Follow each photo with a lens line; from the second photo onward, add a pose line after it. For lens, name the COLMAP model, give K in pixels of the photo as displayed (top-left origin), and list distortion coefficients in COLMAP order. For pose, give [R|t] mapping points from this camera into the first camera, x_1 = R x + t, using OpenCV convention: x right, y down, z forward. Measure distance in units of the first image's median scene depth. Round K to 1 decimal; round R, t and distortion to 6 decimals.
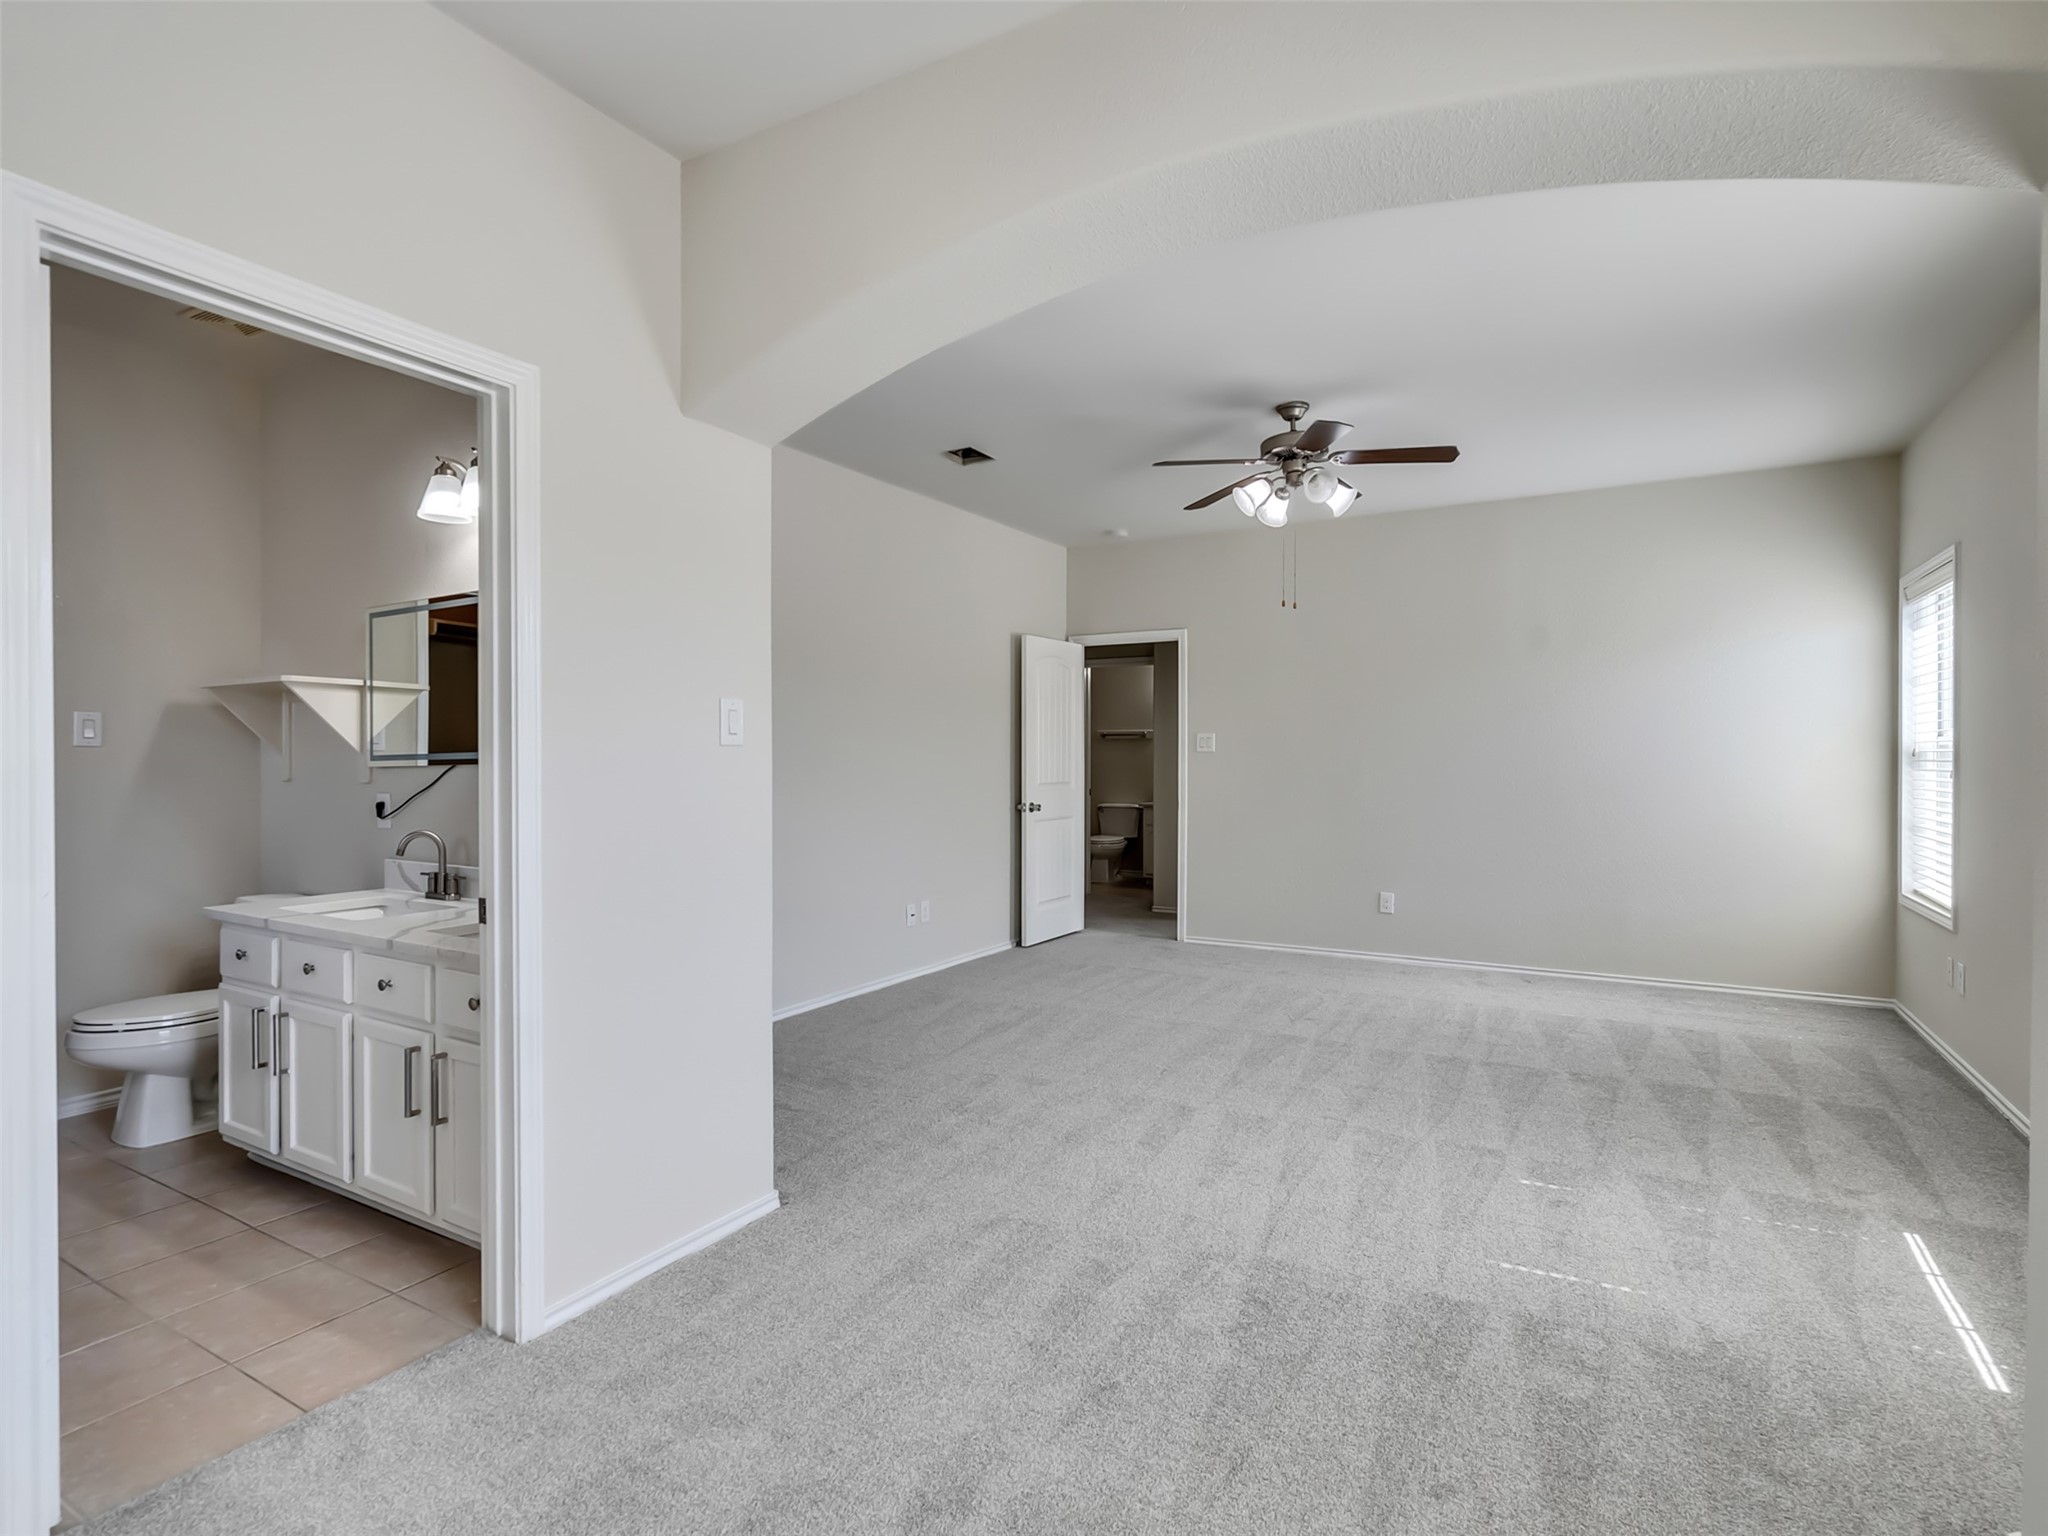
lens RADIAL K [[1042.7, 0, 1024.0], [0, 1042.7, 764.7], [0, 0, 1]] dist [-0.010425, 0.001175]
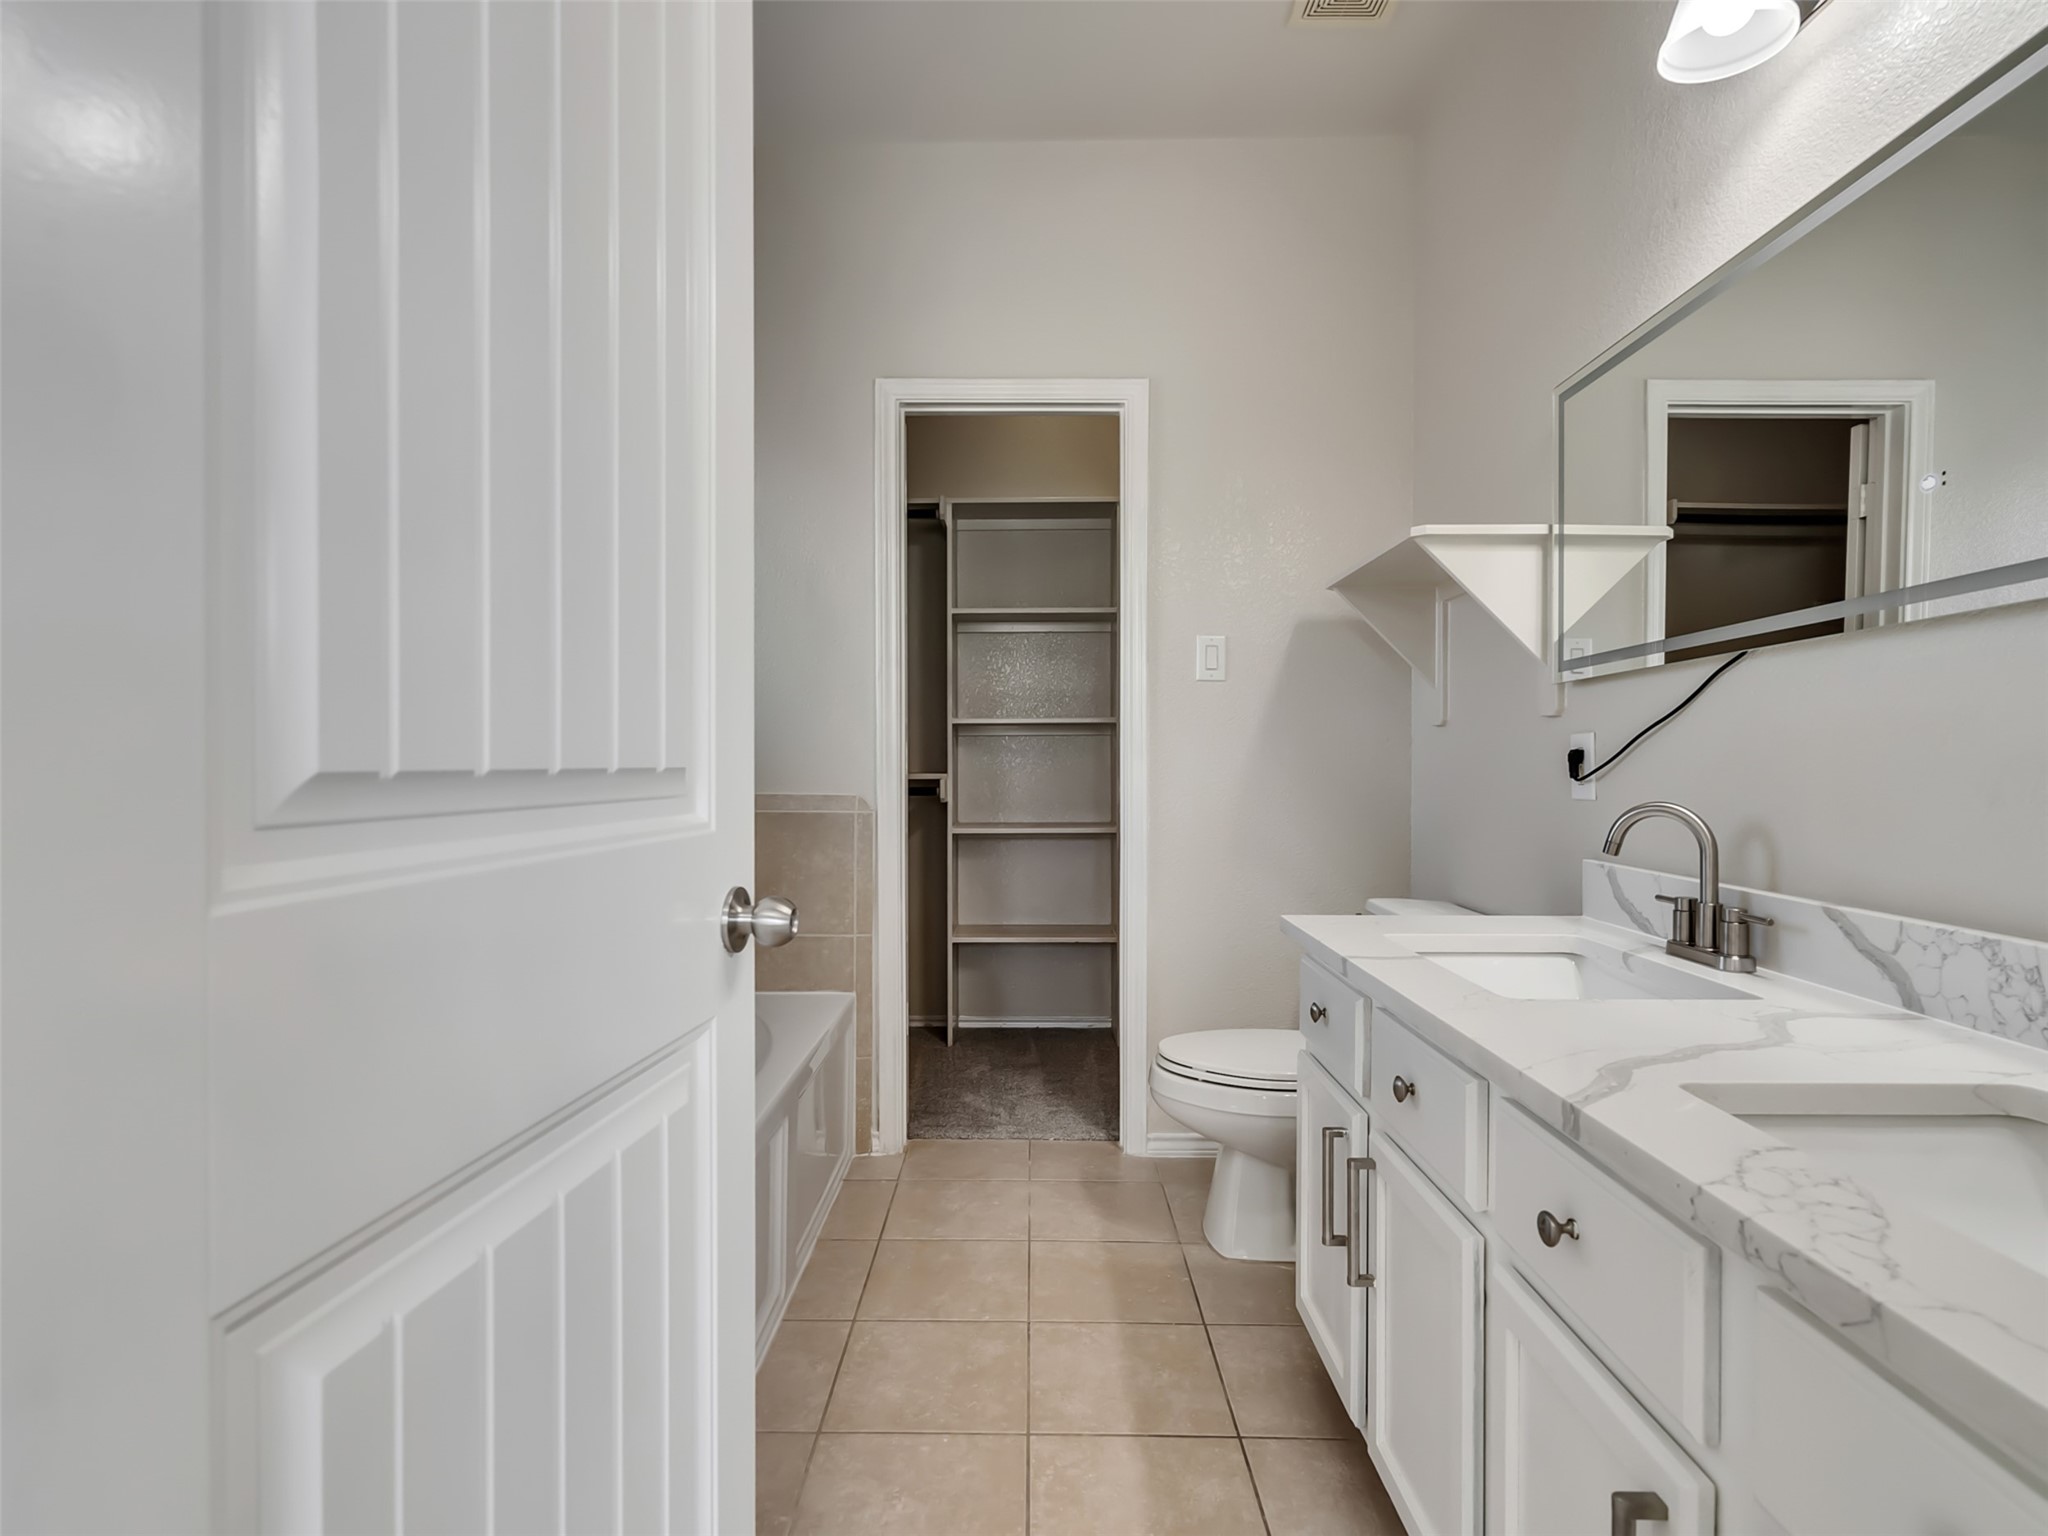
lens RADIAL K [[1042.7, 0, 1027.4], [0, 1042.7, 768.6], [0, 0, 1]] dist [-0.010425, 0.001175]
pose [[0.493075, 0.006368, -0.869964, -0.310246], [-0.003791, 0.999979, 0.005171, 0.045672], [0.869979, 0.000748, 0.493089, 0.517883]]
